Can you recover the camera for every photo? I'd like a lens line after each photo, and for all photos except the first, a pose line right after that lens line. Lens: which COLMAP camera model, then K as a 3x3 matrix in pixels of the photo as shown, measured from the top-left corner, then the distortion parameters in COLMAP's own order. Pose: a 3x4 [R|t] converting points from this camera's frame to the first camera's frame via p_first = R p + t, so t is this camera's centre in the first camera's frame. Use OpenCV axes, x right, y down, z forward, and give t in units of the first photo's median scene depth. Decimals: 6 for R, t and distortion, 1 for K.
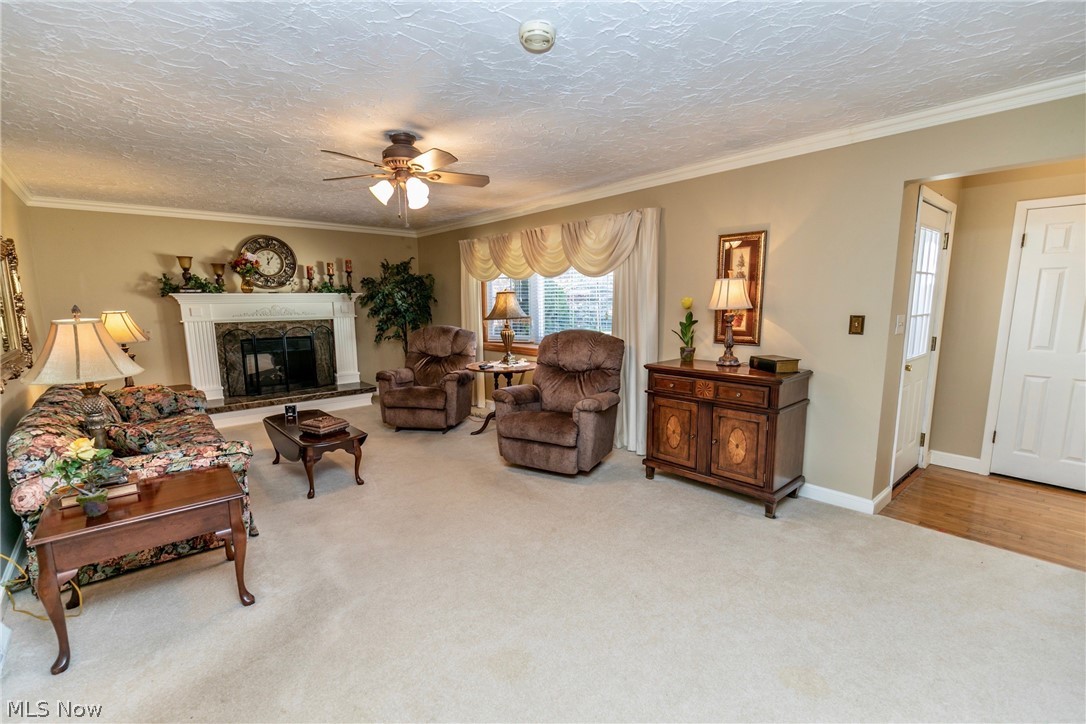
lens RADIAL K [[481.5, 0, 543.0], [0, 481.5, 365.9], [0, 0, 1]] dist [0.002693, 0.000546]
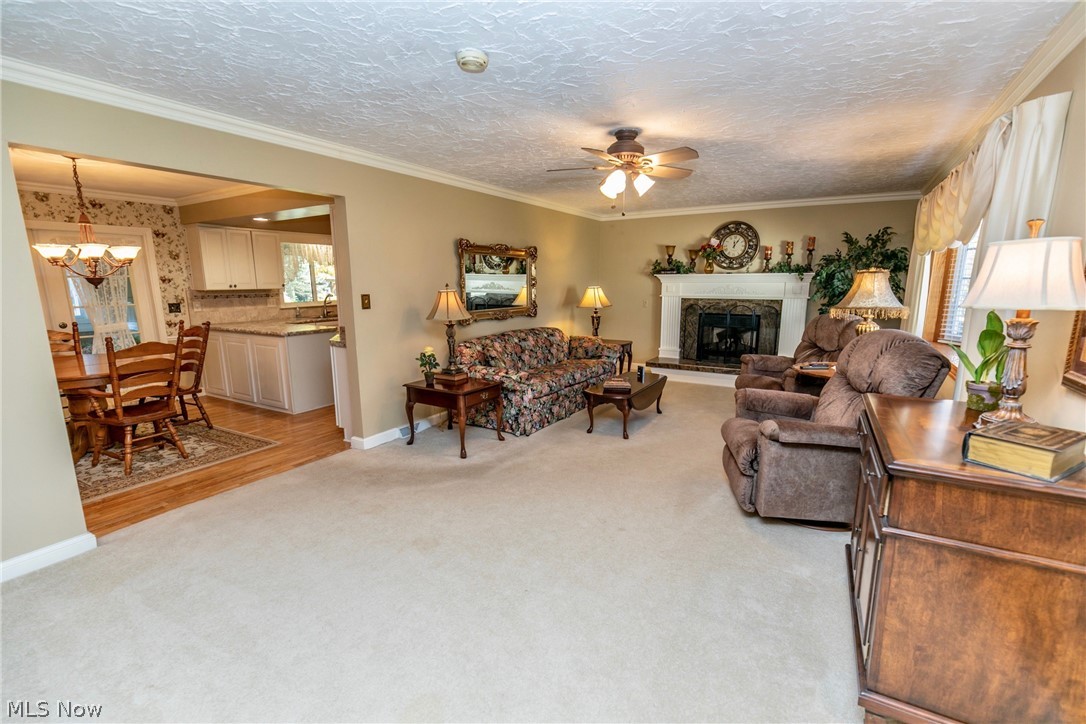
lens RADIAL K [[481.5, 0, 543.9], [0, 481.5, 370.2], [0, 0, 1]] dist [0.002693, 0.000546]
pose [[0.318152, 0.183957, -0.930021, 0.406052], [-0.133020, 0.979951, 0.148328, -0.043182], [0.938661, 0.076521, 0.336243, 0.258779]]
